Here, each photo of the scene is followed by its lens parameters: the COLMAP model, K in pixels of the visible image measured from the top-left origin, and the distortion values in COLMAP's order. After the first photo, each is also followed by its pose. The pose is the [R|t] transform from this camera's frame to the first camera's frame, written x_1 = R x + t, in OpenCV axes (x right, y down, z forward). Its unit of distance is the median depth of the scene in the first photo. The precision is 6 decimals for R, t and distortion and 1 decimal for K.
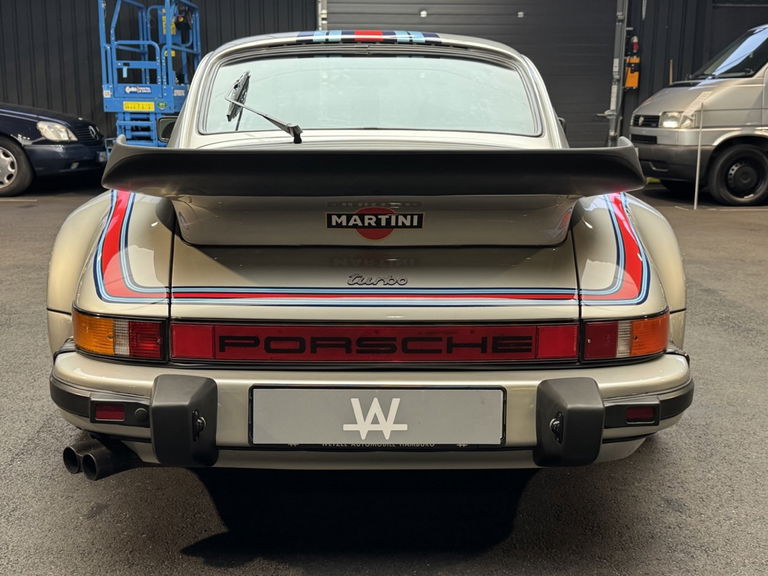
lens RADIAL K [[924.1, 0, 384.0], [0, 924.1, 288.0], [0, 0, 1]] dist [0.172411, -0.332386]
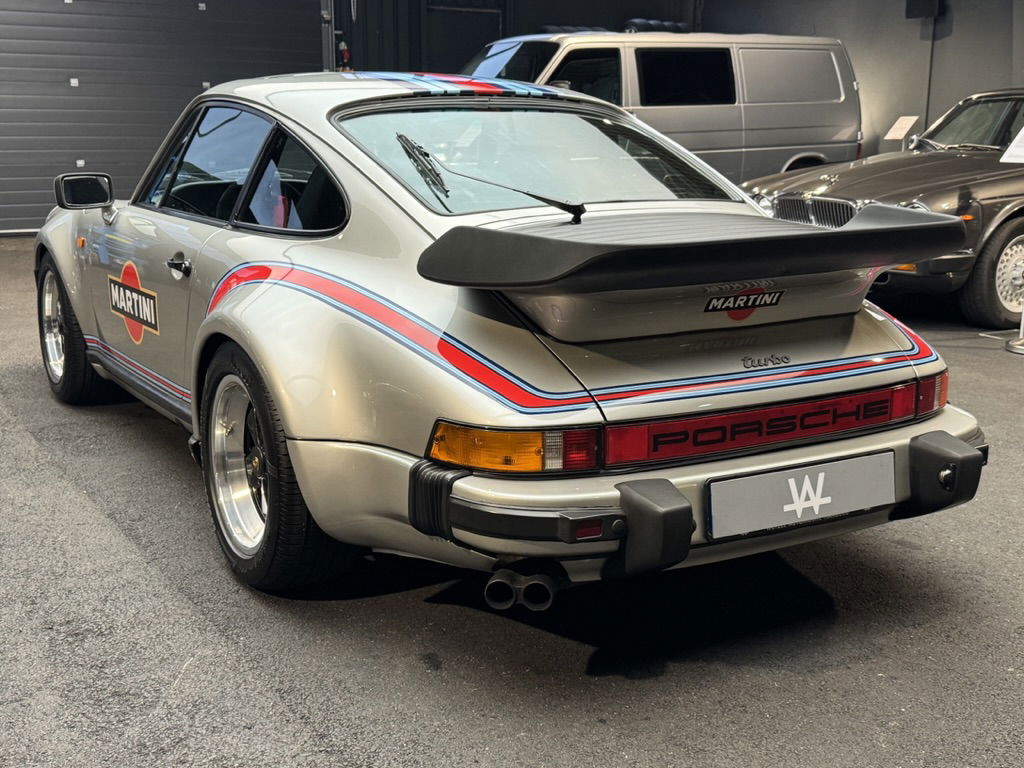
lens RADIAL K [[1232.2, 0, 512.0], [0, 1232.2, 384.0], [0, 0, 1]] dist [0.172411, -0.332386]
pose [[0.871376, -0.106601, 0.478894, -0.849015], [0.095750, 0.994290, 0.047105, -0.069469], [-0.481181, 0.004808, 0.876608, -0.038228]]
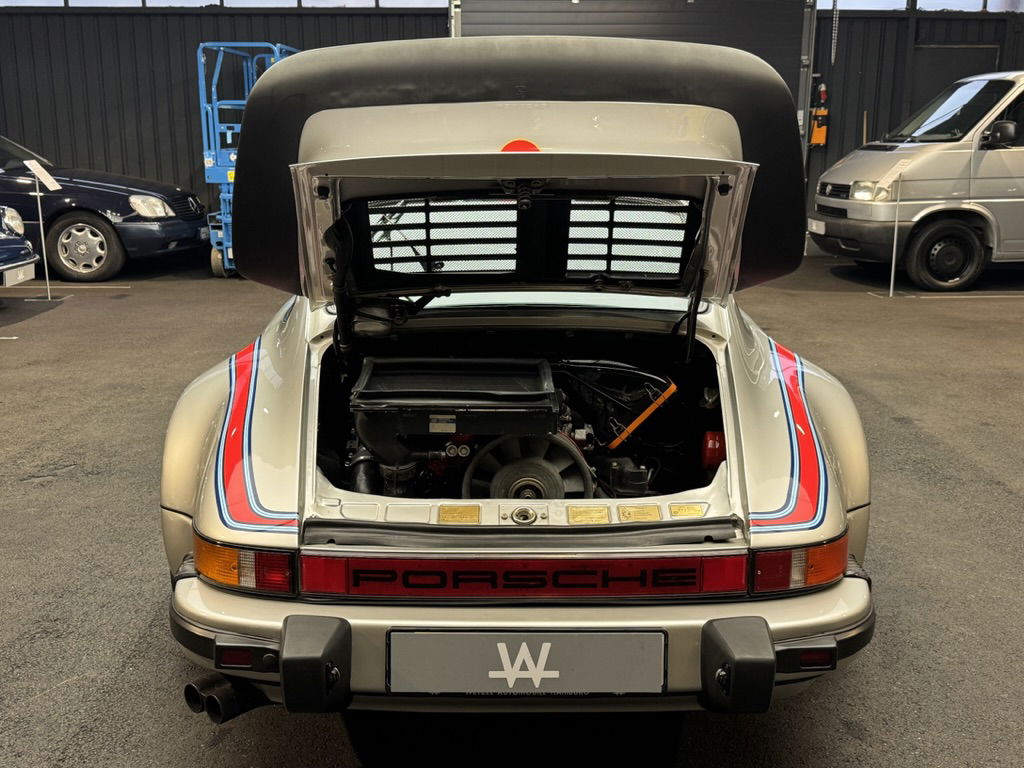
lens RADIAL K [[1082.6, 0, 512.0], [0, 1082.6, 384.0], [0, 0, 1]] dist [0.160446, -0.322483]
pose [[0.999884, -0.002652, -0.014977, -0.004080], [0.003120, 0.999505, 0.031316, -0.154216], [0.014887, -0.031359, 0.999397, -0.060972]]
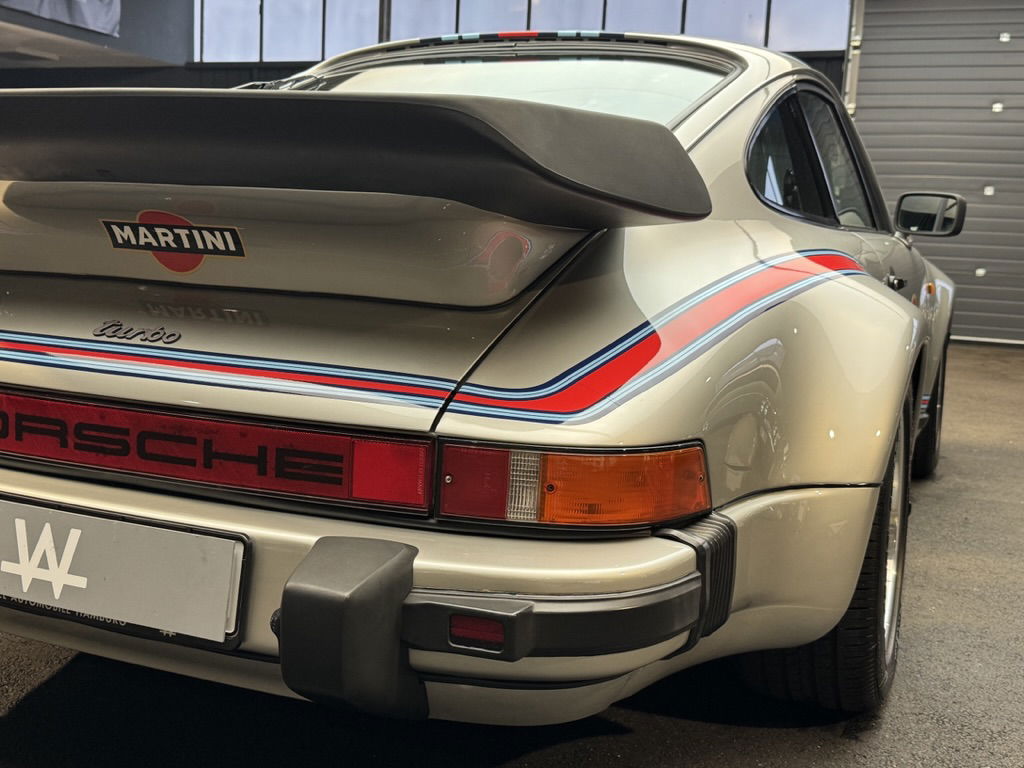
lens RADIAL K [[1160.2, 0, 512.0], [0, 1160.2, 384.0], [0, 0, 1]] dist [0.159486, -0.419398]
pose [[0.908888, 0.089874, -0.407242, 0.493328], [-0.122985, 0.990838, -0.055813, 0.034762], [0.398494, 0.100812, 0.911614, 0.398867]]
